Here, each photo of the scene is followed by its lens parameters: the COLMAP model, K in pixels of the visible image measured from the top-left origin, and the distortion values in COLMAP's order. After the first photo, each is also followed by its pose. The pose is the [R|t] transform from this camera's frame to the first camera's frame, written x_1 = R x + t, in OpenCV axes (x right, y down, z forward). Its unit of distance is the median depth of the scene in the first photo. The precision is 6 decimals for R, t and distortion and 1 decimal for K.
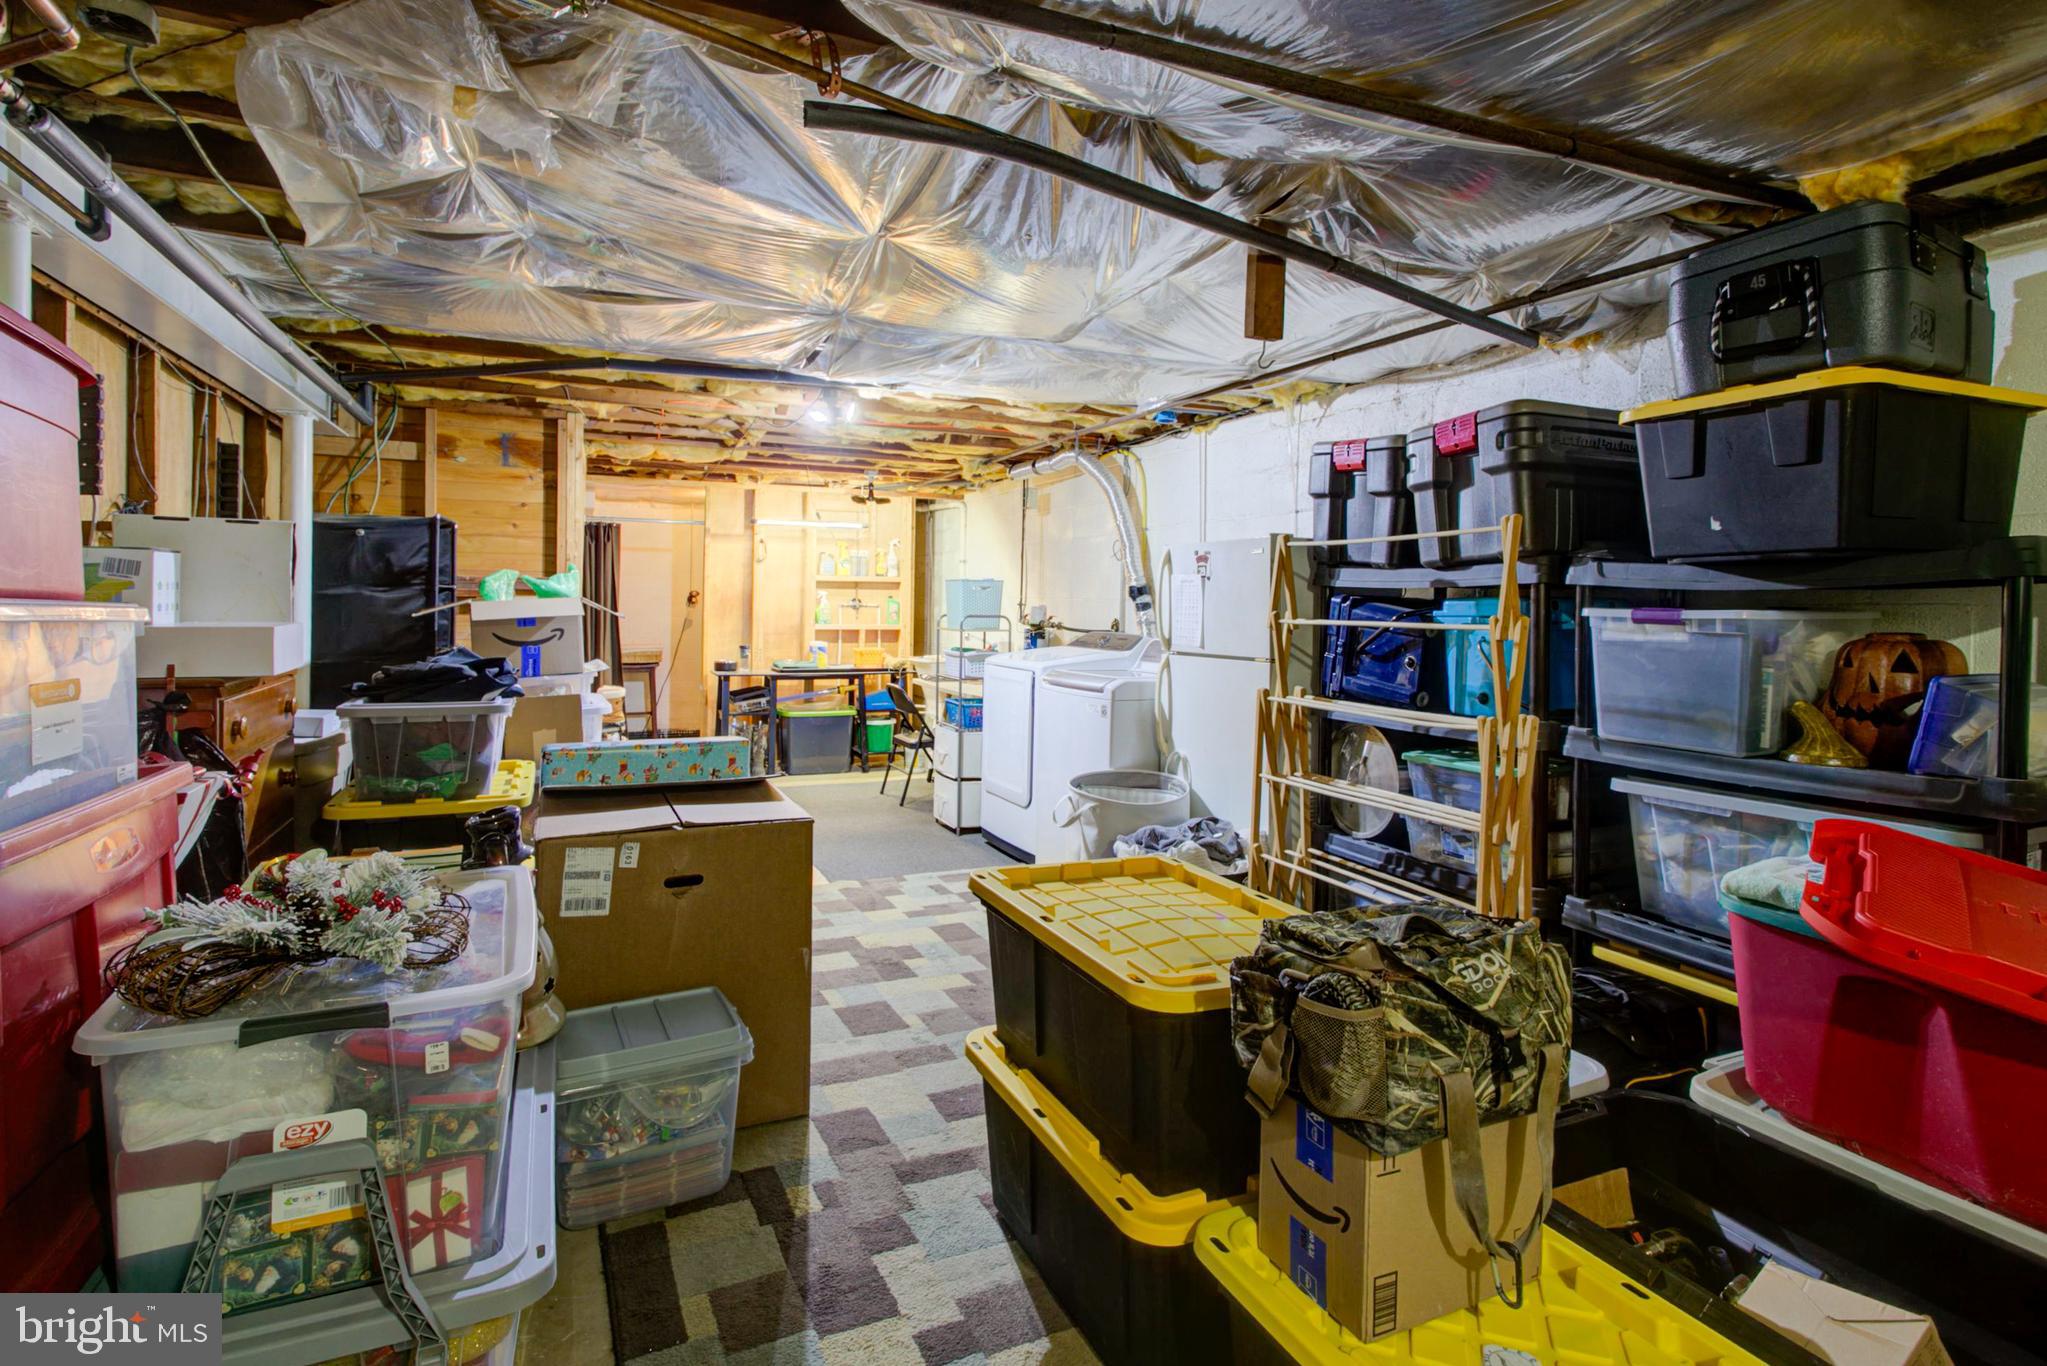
lens RADIAL K [[1013.9, 0, 1016.6], [0, 1013.9, 626.2], [0, 0, 1]] dist [0.005817, 0.001106]
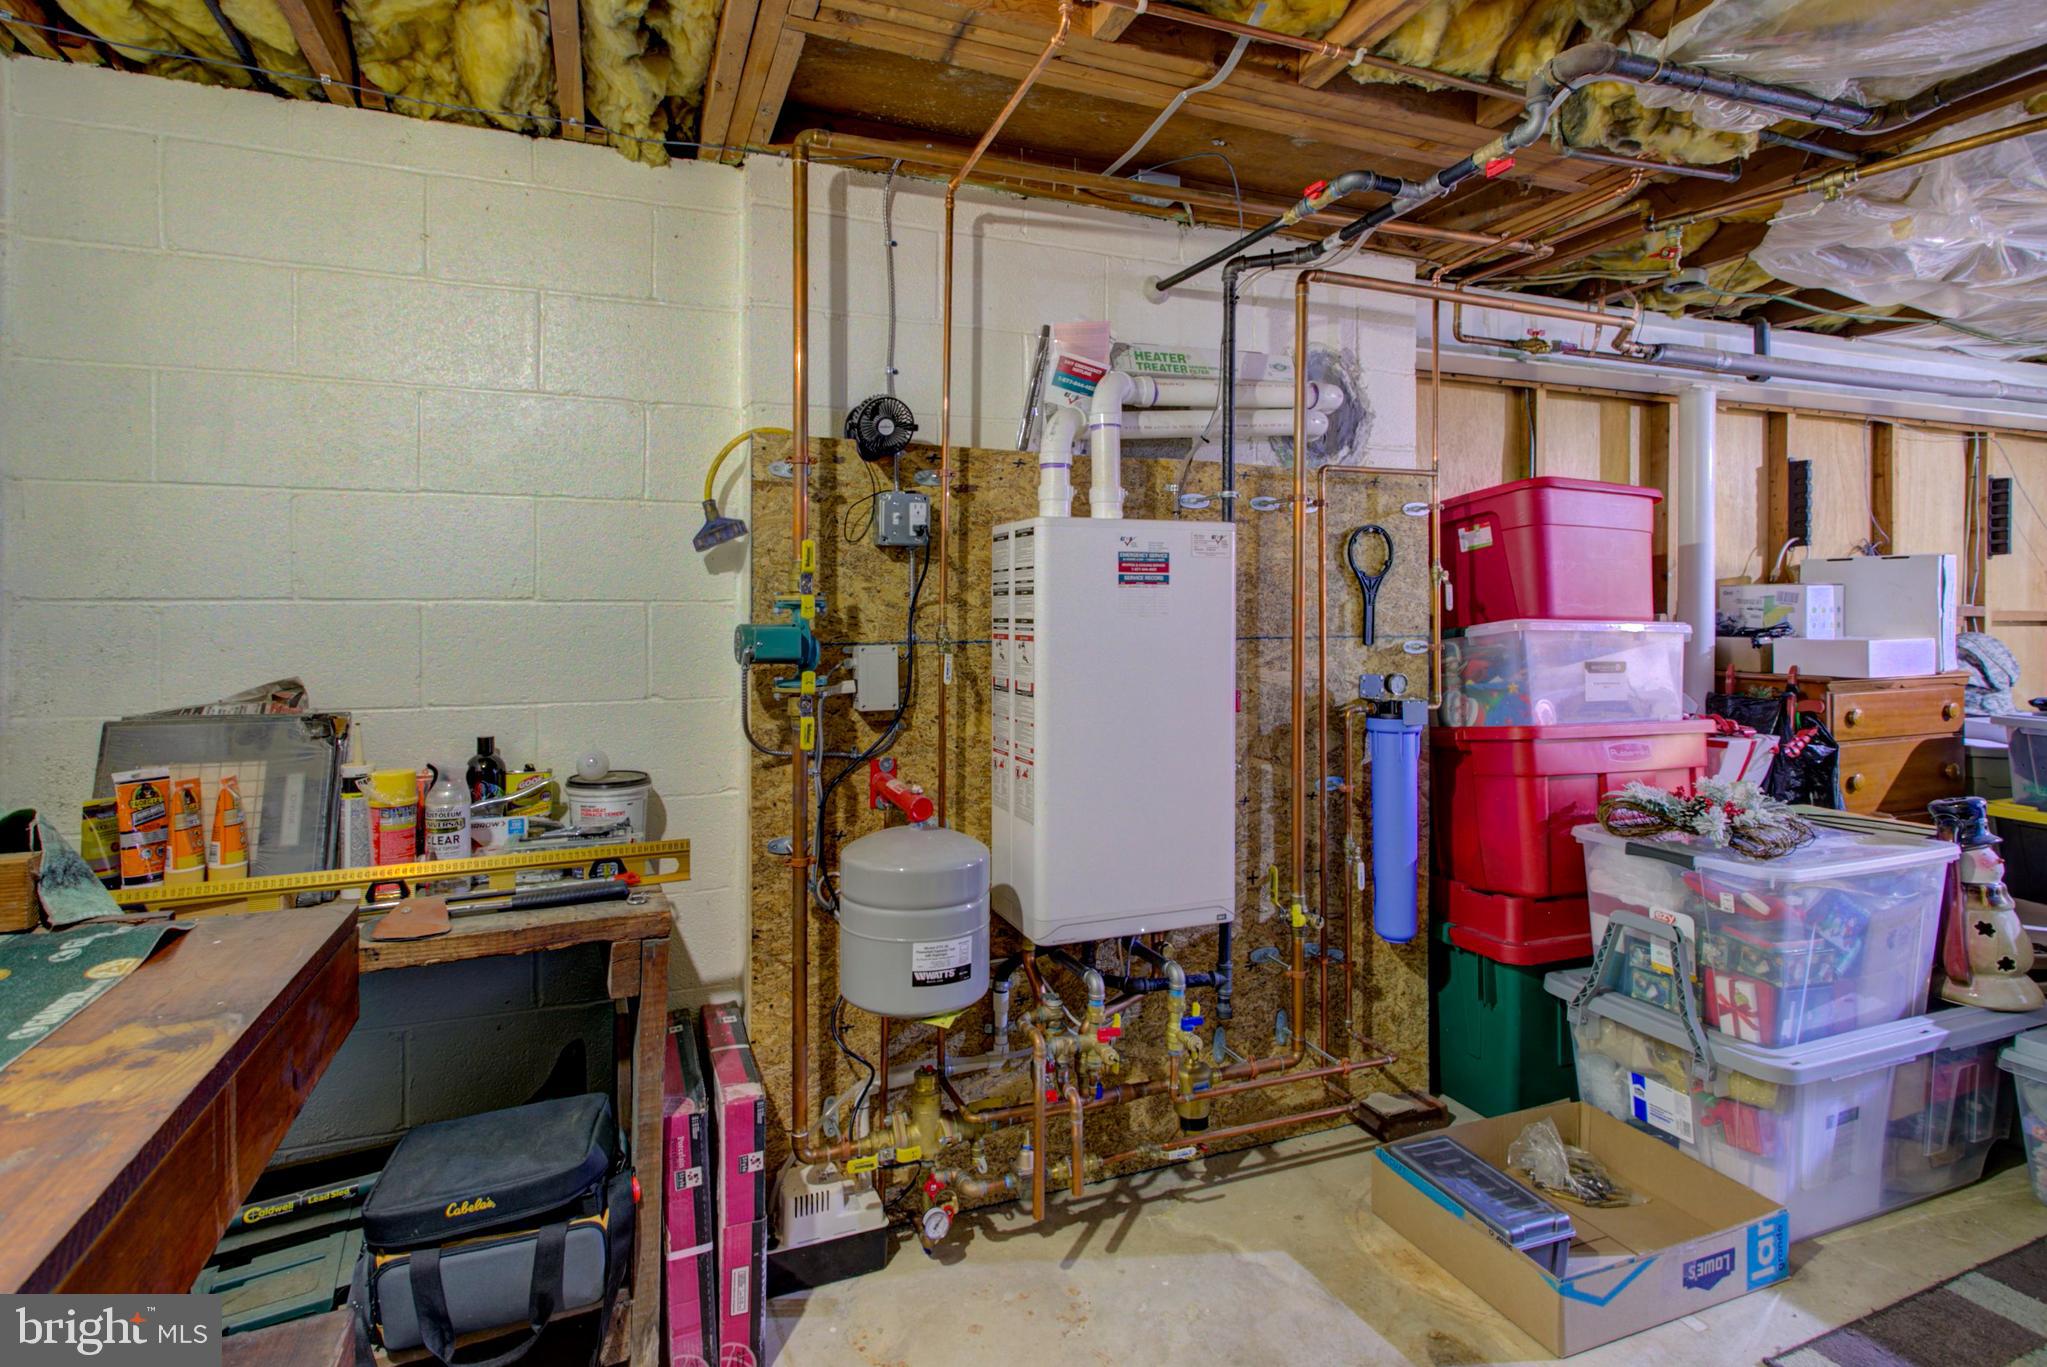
lens RADIAL K [[1013.9, 0, 1016.6], [0, 1013.9, 626.7], [0, 0, 1]] dist [0.005817, 0.001106]
pose [[-0.039698, -0.008203, -0.999178, 1.058888], [-0.010724, 0.999912, -0.007783, 0.007674], [0.999154, 0.010407, -0.039782, -0.071789]]
